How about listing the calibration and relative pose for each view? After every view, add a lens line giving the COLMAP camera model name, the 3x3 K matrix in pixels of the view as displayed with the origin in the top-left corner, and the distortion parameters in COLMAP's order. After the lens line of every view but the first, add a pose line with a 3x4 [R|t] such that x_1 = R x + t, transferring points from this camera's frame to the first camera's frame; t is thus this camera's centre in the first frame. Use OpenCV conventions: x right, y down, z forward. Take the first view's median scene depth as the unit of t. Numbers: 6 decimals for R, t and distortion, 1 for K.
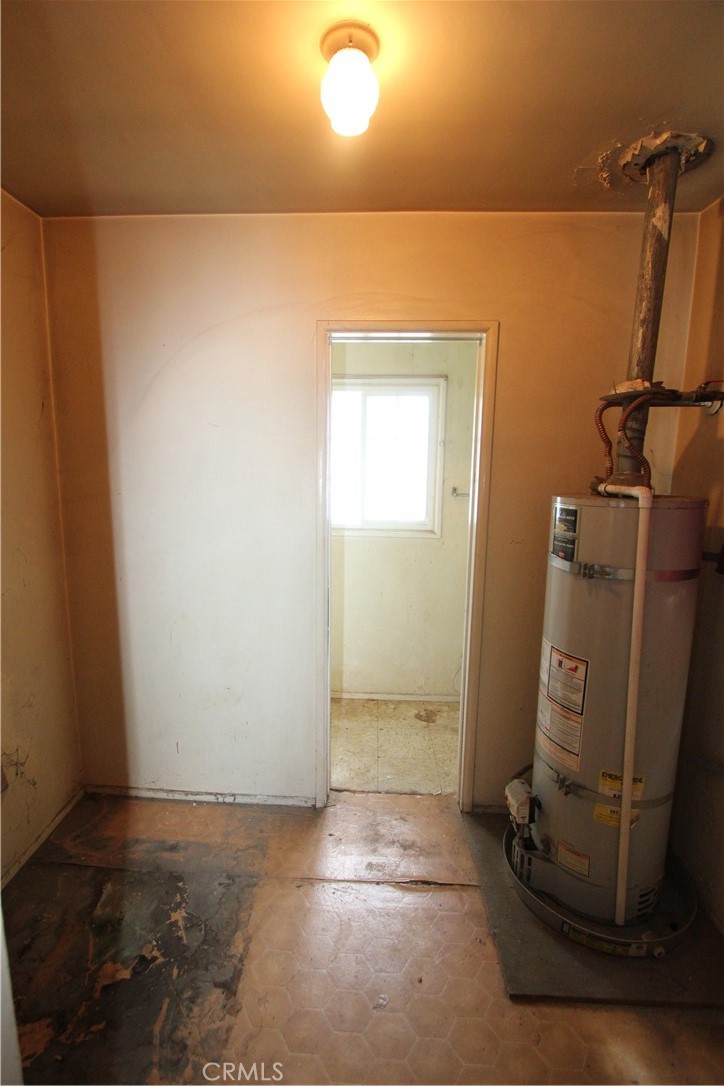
lens RADIAL K [[499.7, 0, 359.7], [0, 499.7, 543.8], [0, 0, 1]] dist [-0.018047, 0.001049]
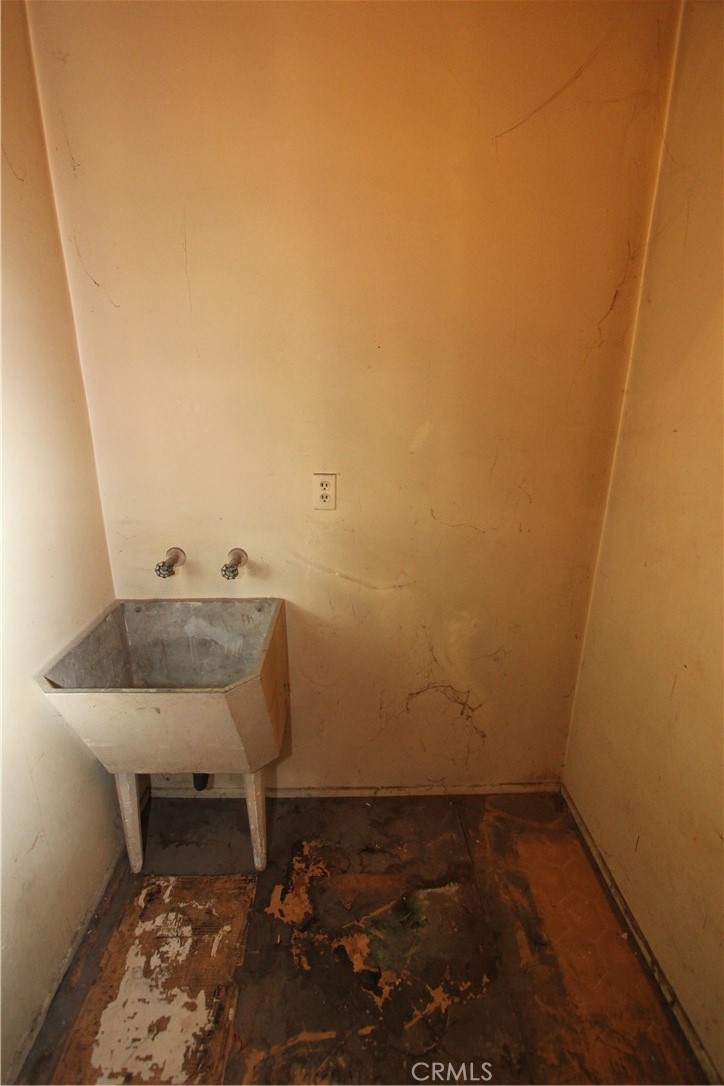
lens RADIAL K [[499.7, 0, 360.2], [0, 499.7, 540.4], [0, 0, 1]] dist [-0.018047, 0.001049]
pose [[0.034880, 0.278720, -0.959739, 0.156094], [-0.149845, 0.950926, 0.270715, -0.099507], [0.988094, 0.134370, 0.074933, 0.732709]]
